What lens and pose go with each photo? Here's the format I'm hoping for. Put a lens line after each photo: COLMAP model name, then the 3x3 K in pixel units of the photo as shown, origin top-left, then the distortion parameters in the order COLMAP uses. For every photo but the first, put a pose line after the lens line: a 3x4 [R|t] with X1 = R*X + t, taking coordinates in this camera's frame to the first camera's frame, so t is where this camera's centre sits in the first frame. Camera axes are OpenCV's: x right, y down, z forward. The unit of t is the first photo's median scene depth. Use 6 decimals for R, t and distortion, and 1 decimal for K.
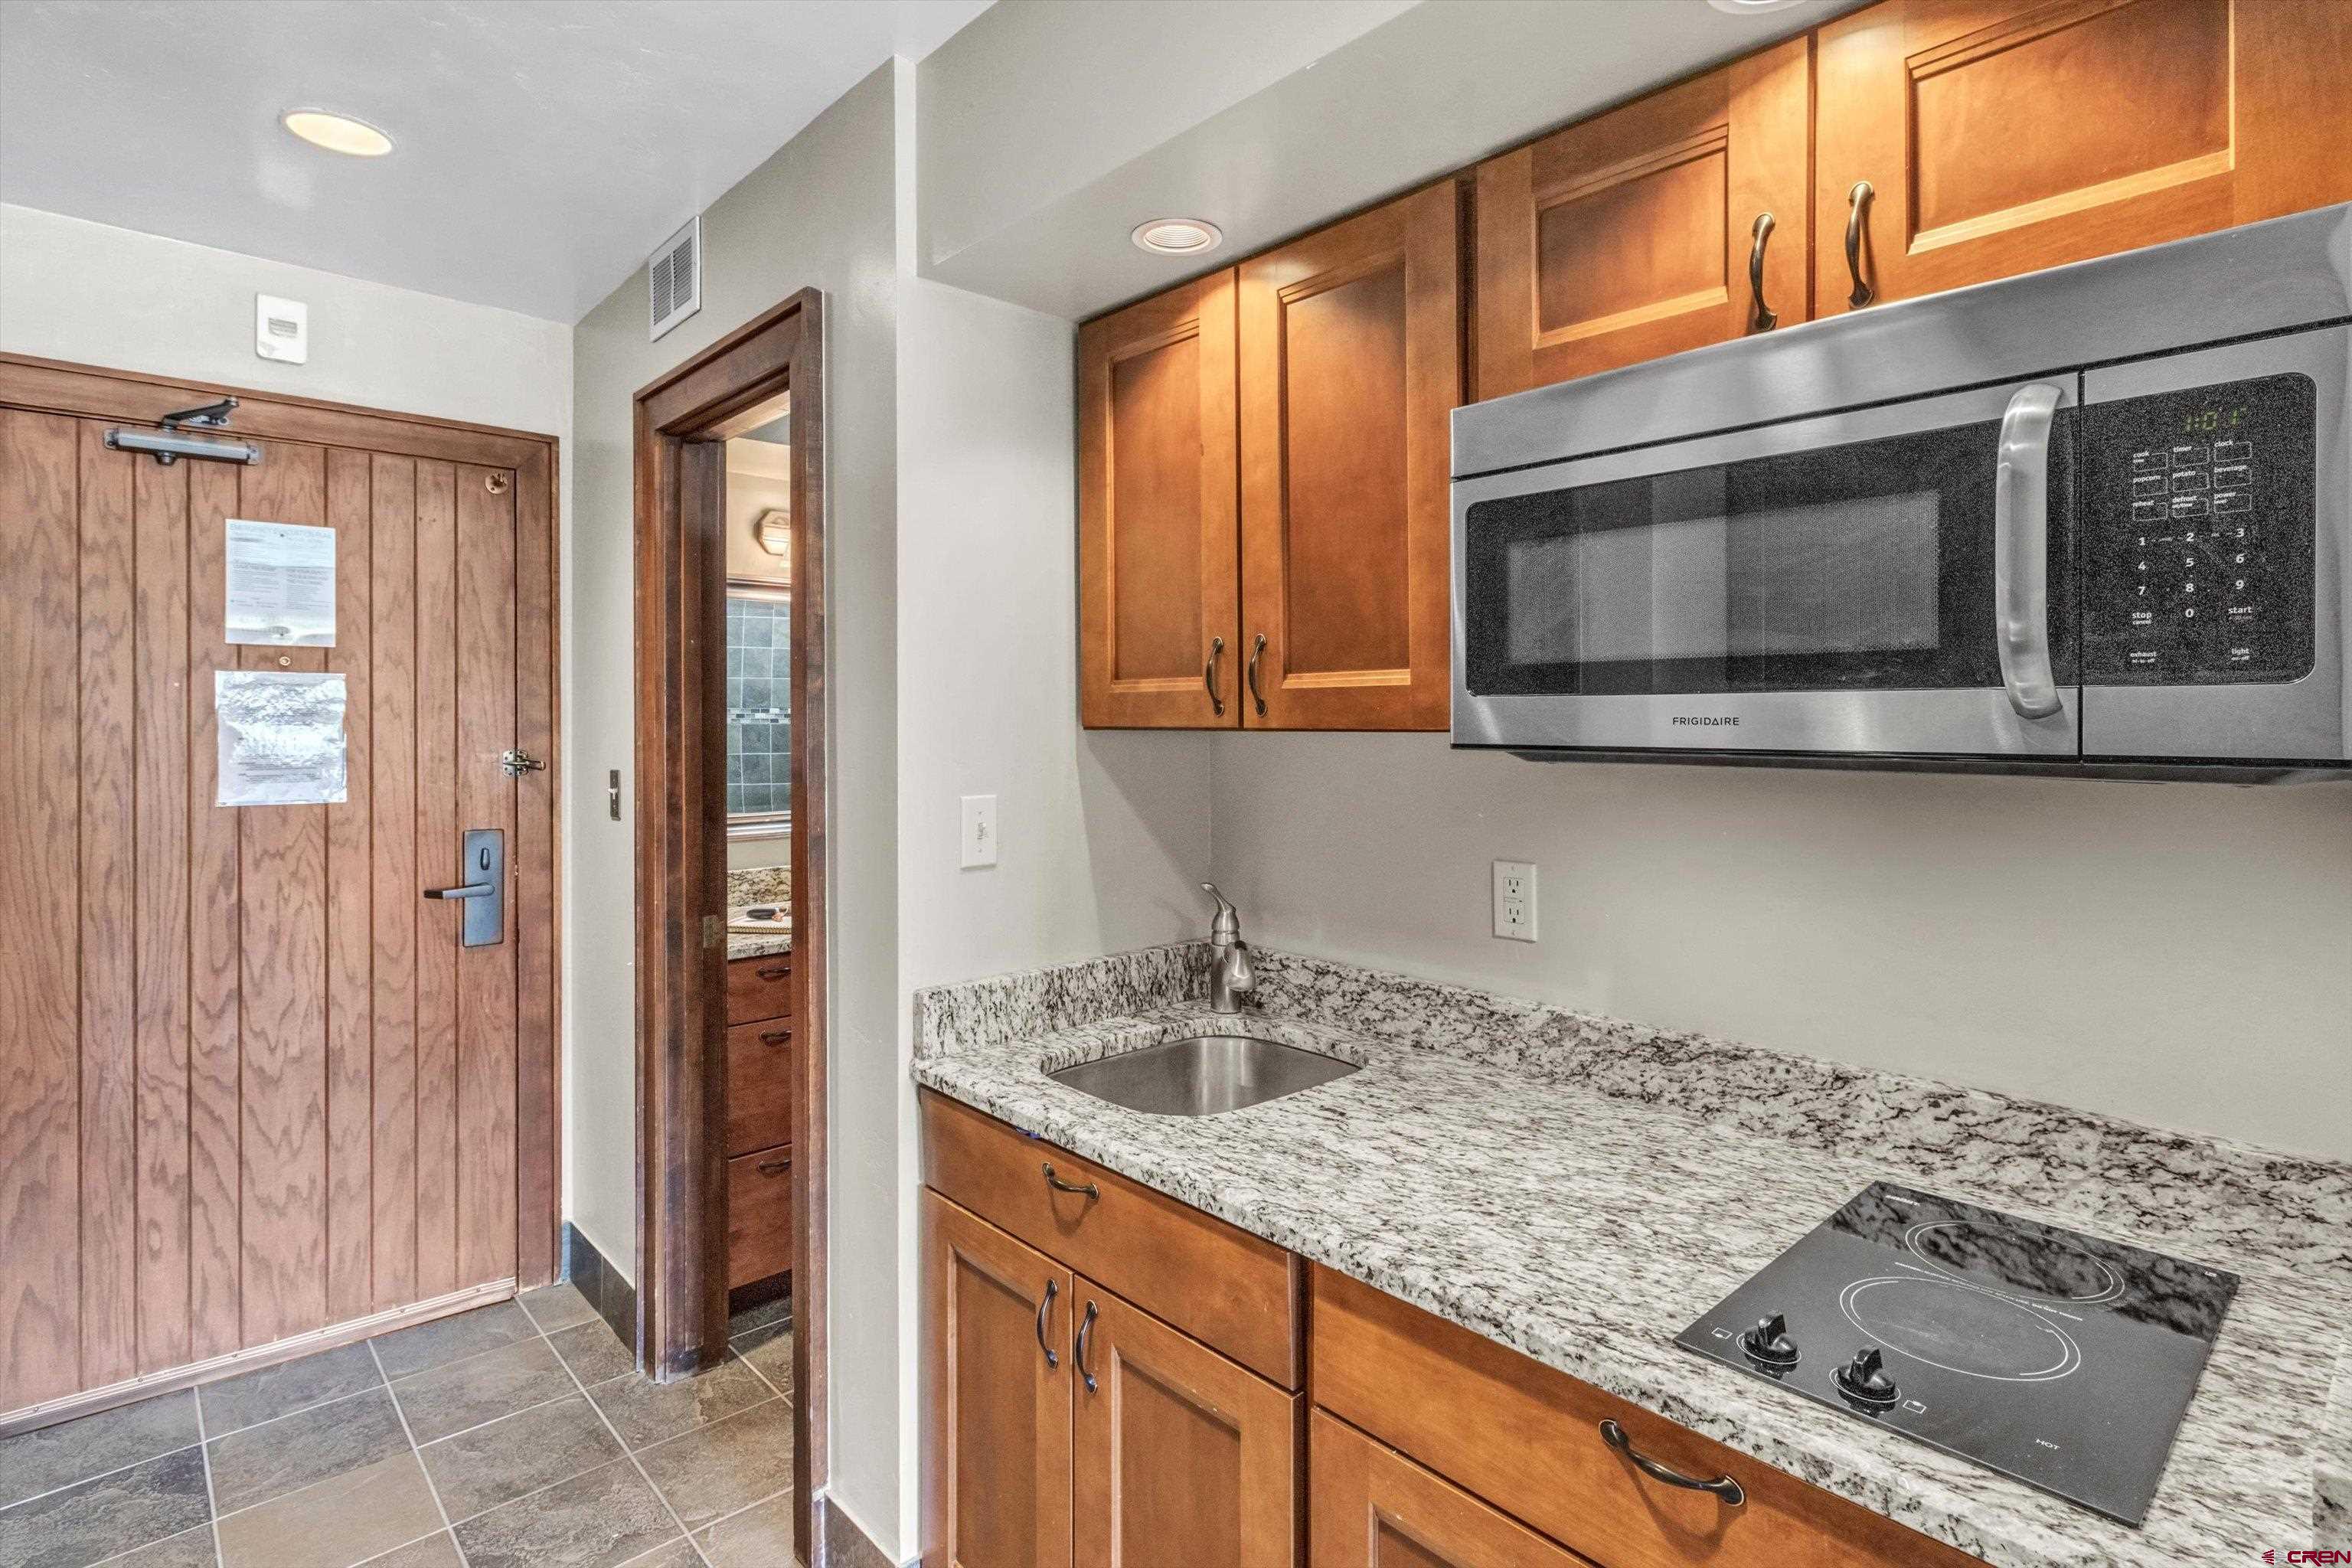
lens RADIAL K [[1167.6, 0, 1169.3], [0, 1167.6, 720.4], [0, 0, 1]] dist [-0.000572, 0.000639]
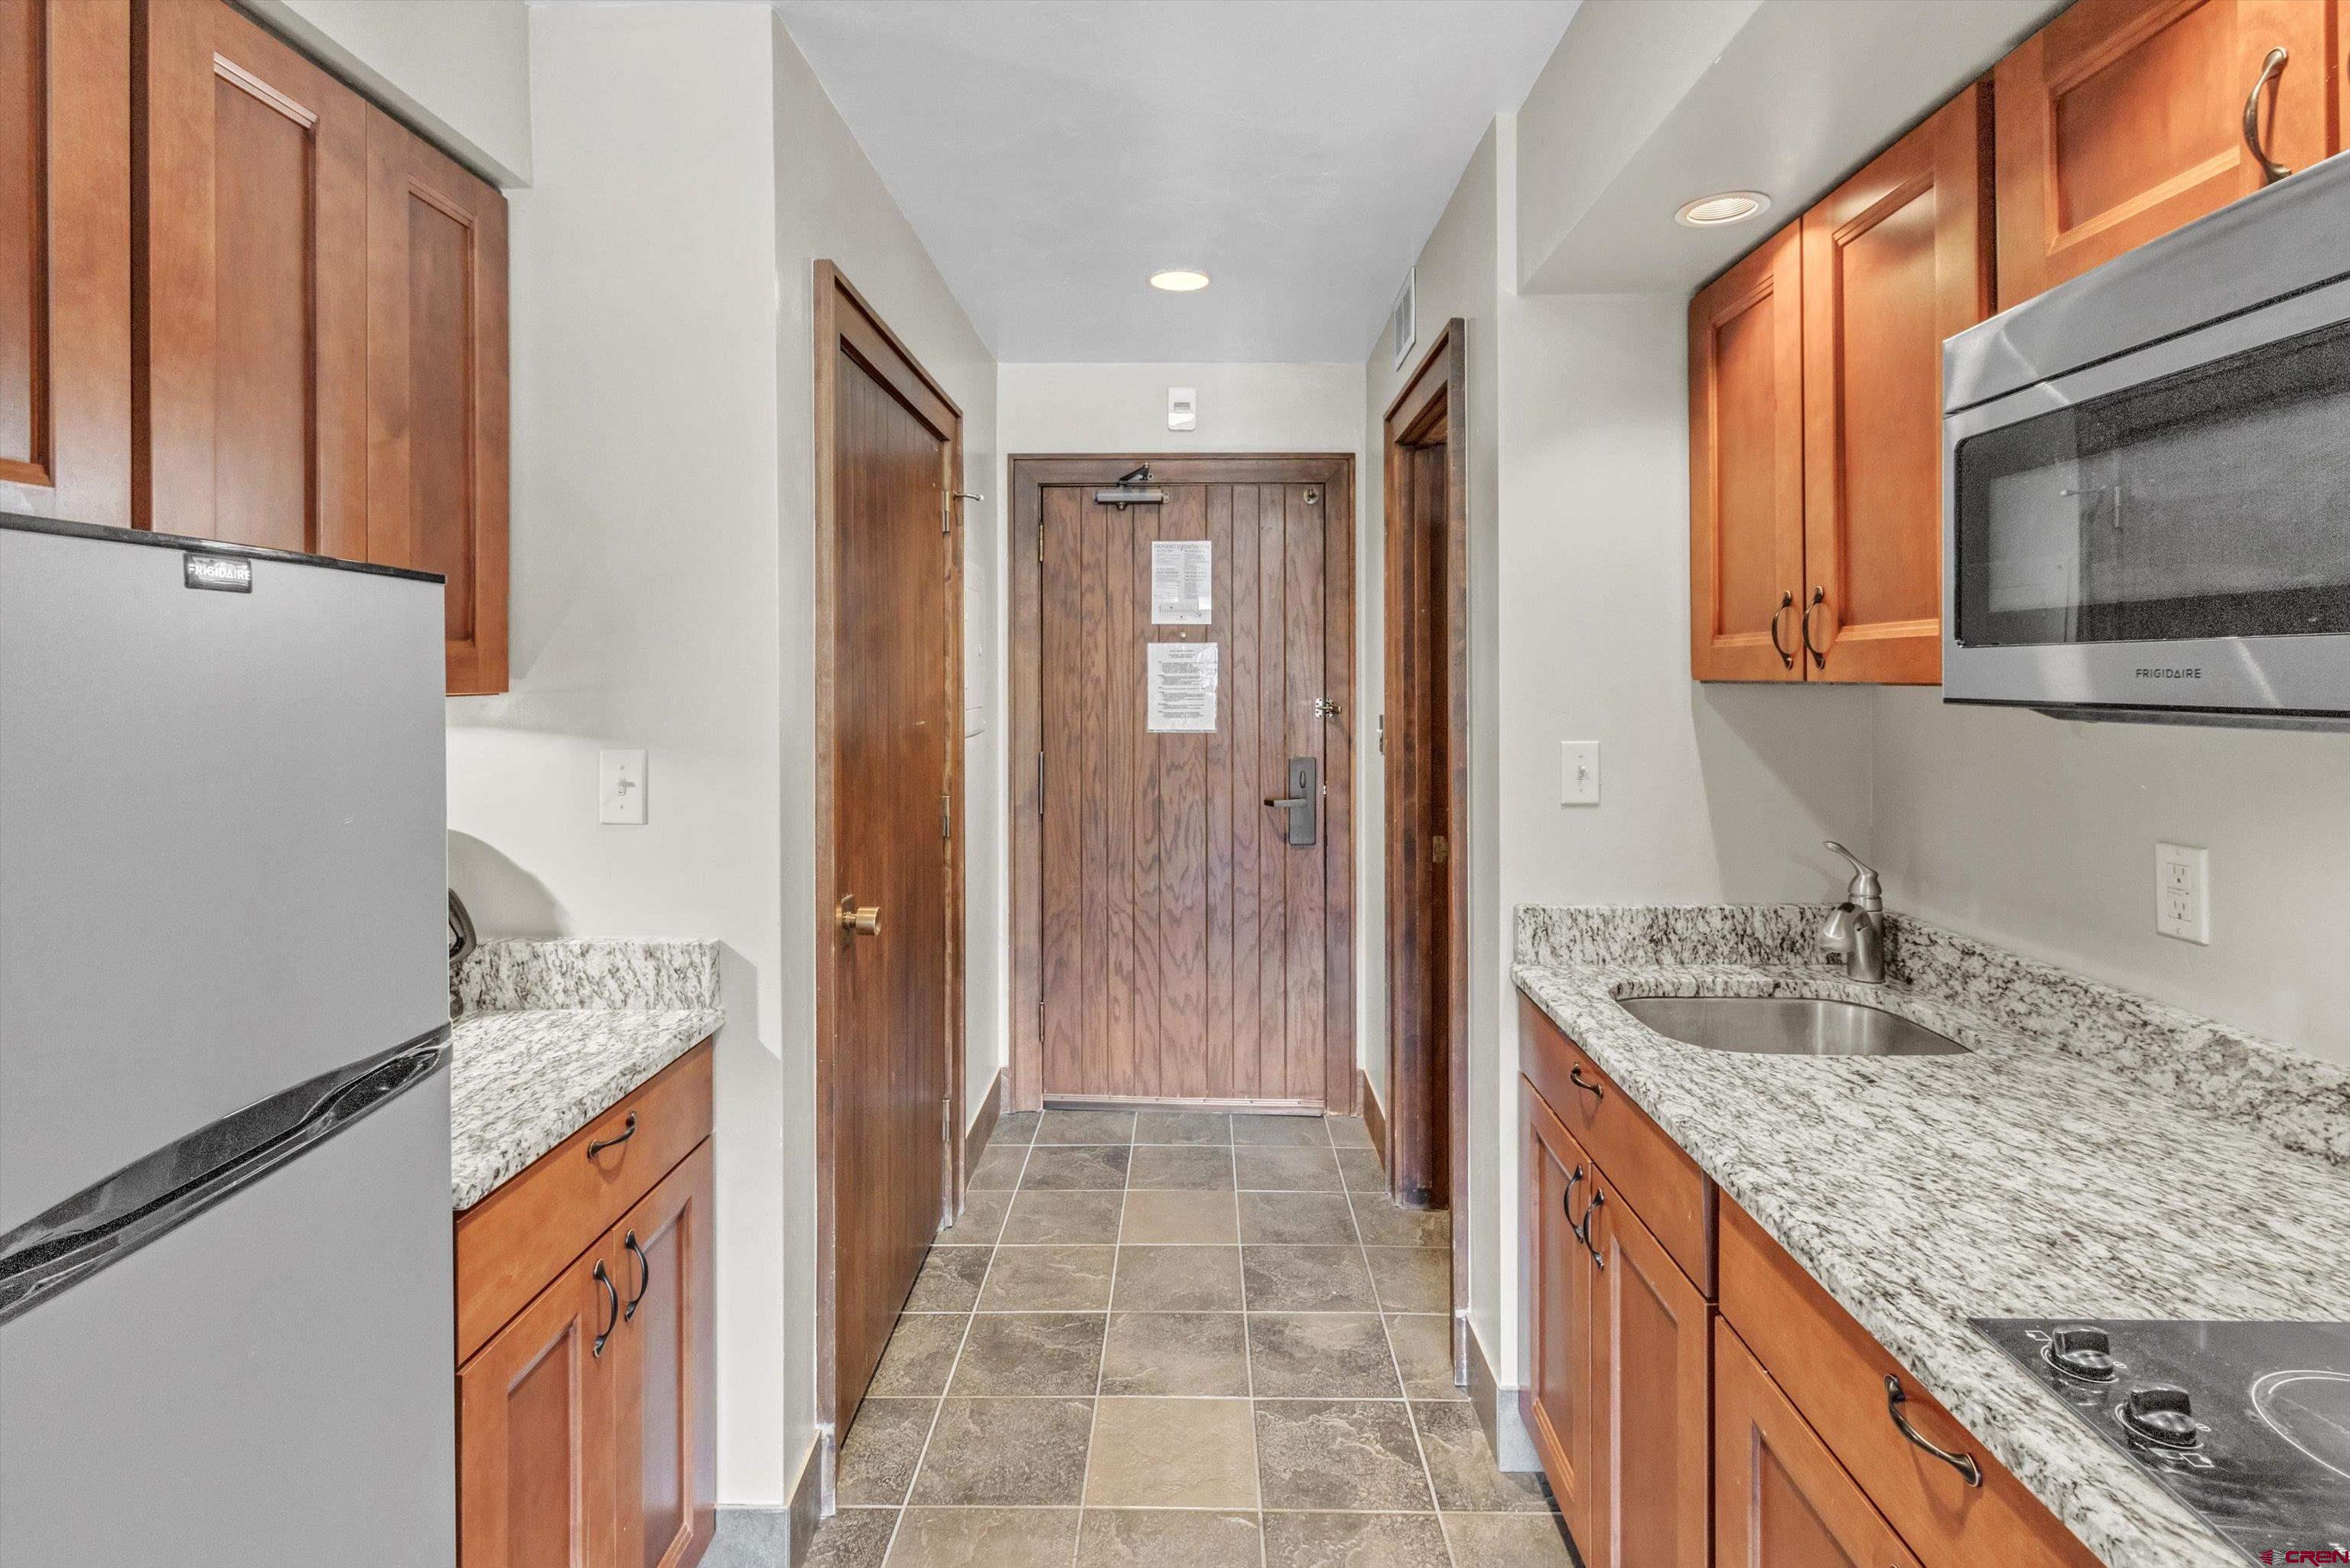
lens RADIAL K [[1142.5, 0, 1181.8], [0, 1142.5, 676.4], [0, 0, 1]] dist [0.002220, -0.000294]
pose [[0.729107, -0.000928, -0.684399, 0.318191], [0.001671, 0.999999, 0.000424, 0.000880], [0.684397, -0.001453, 0.729108, -0.065943]]
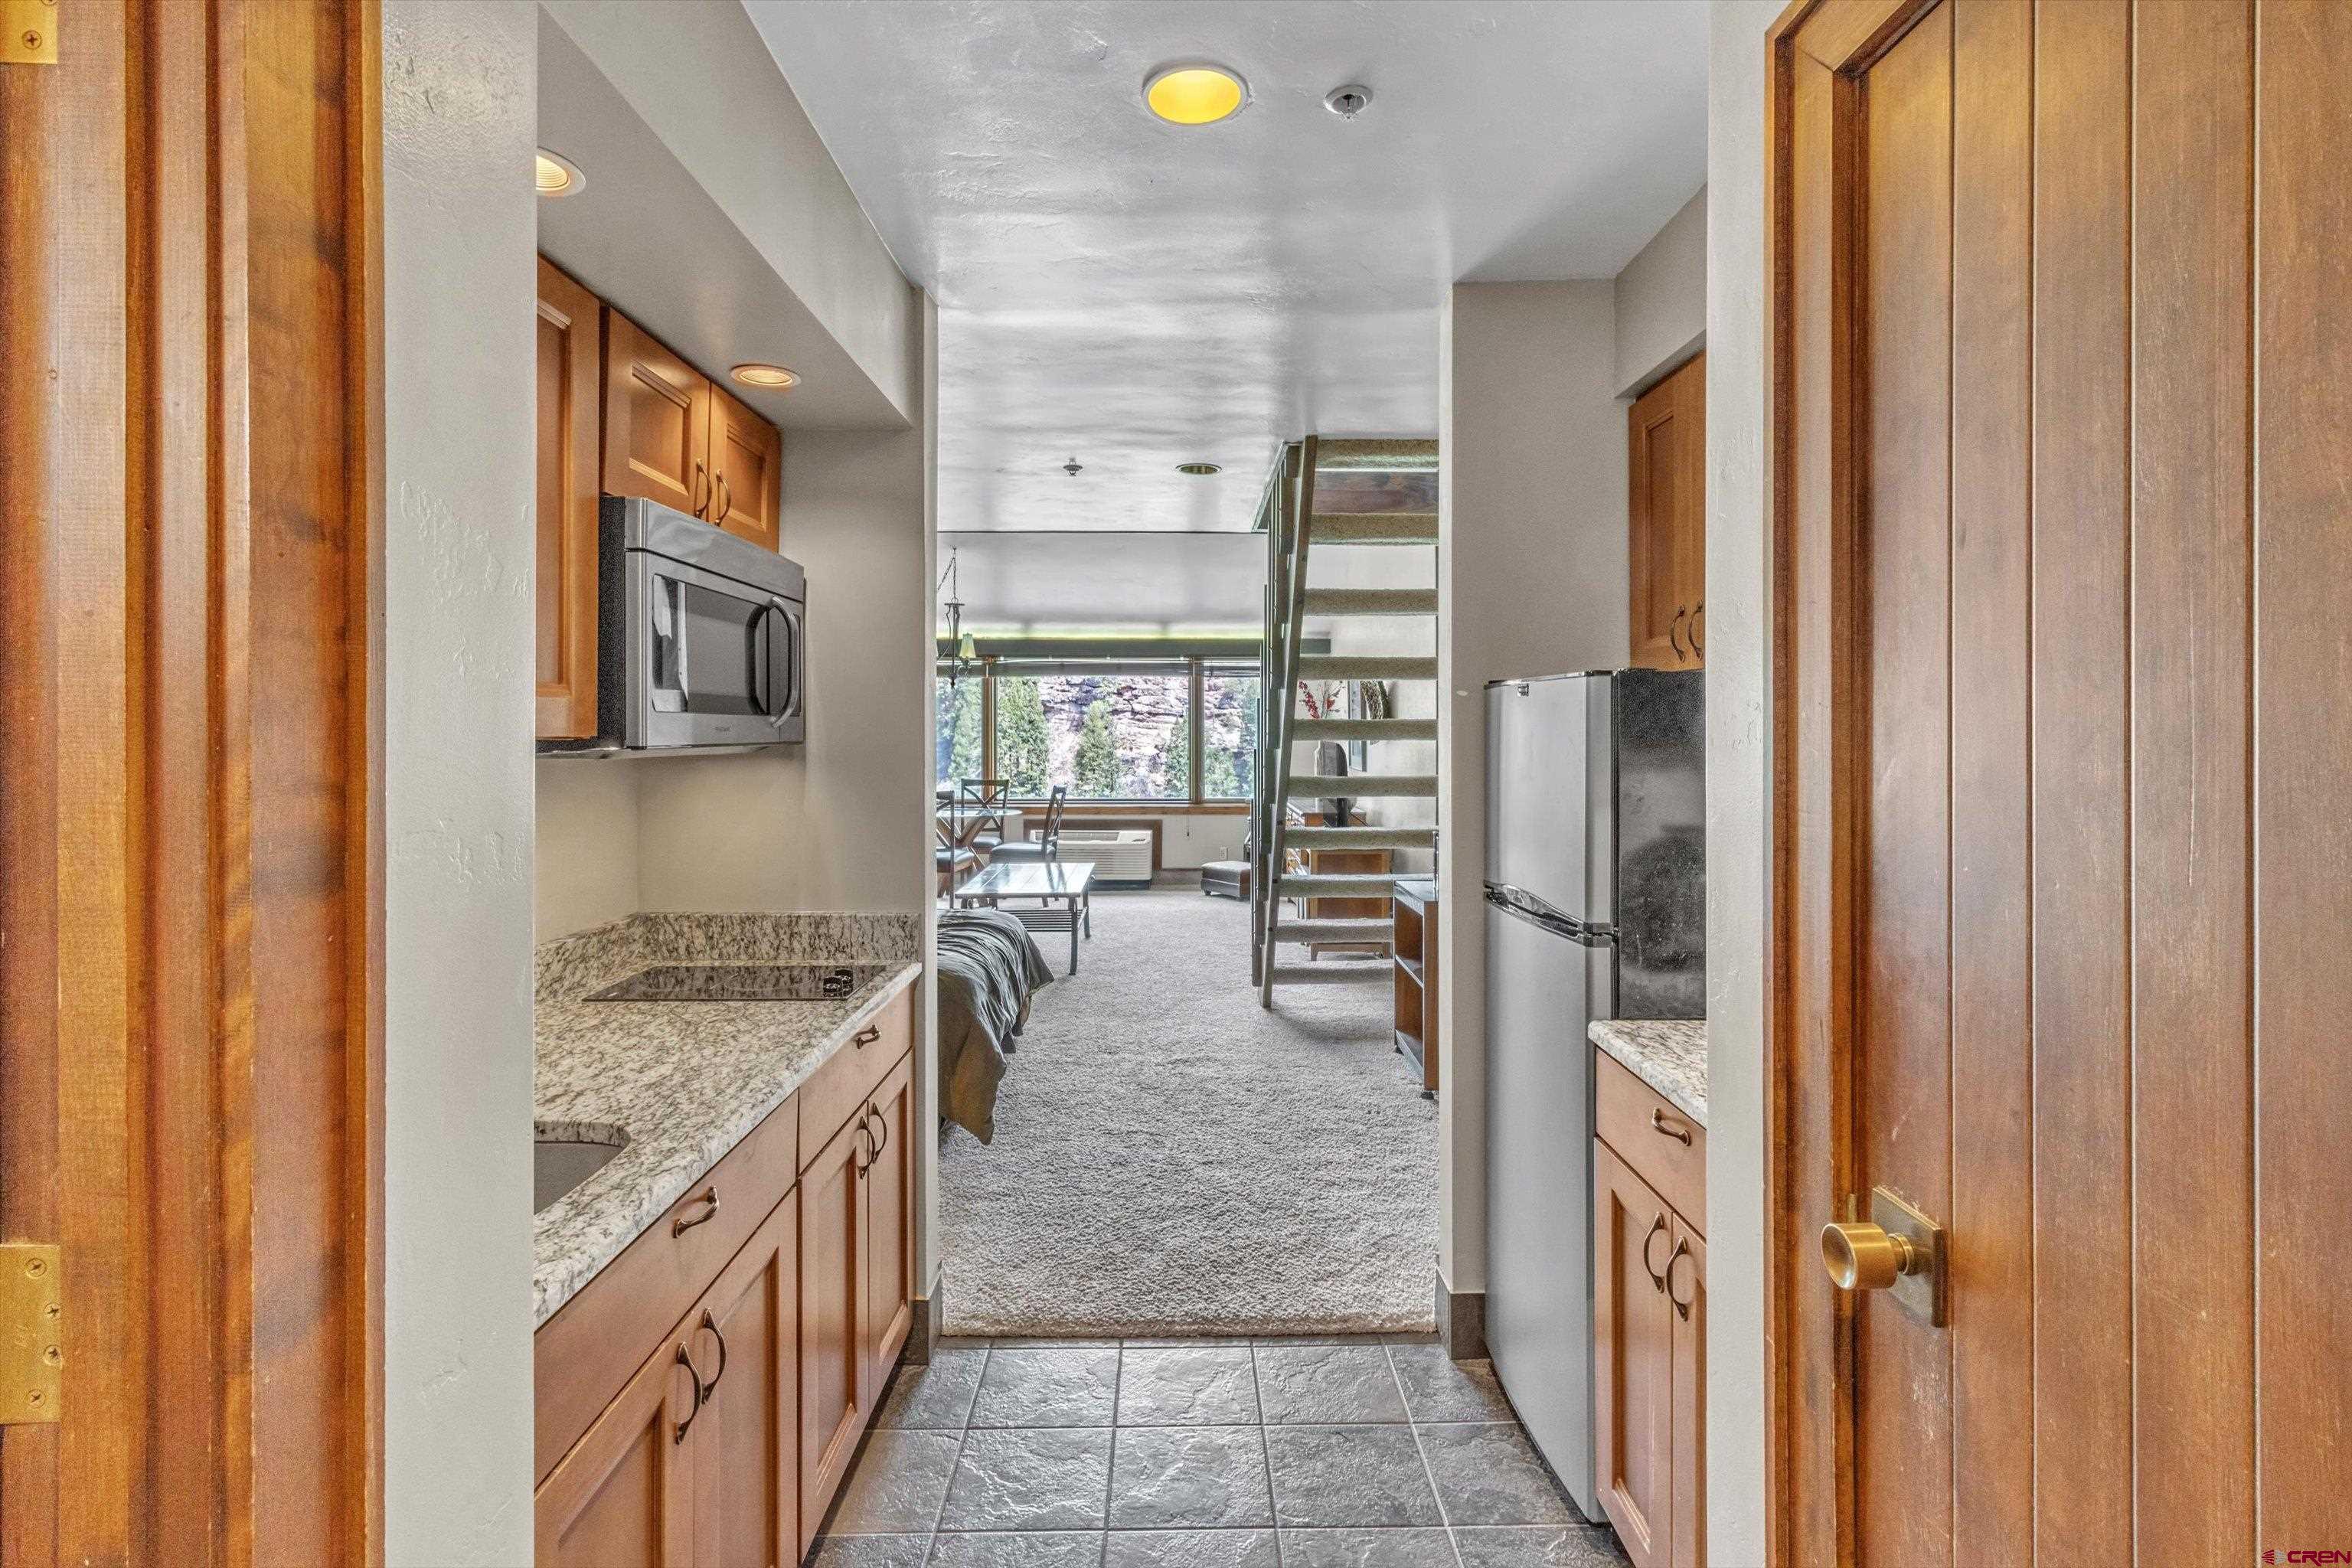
lens RADIAL K [[1135.5, 0, 1175.4], [0, 1135.5, 733.1], [0, 0, 1]] dist [0.002242, -0.000477]
pose [[-0.739675, 0.000643, 0.672964, -0.817333], [0.003222, 0.999991, 0.002585, 0.002830], [-0.672957, 0.004081, -0.739670, 1.165151]]
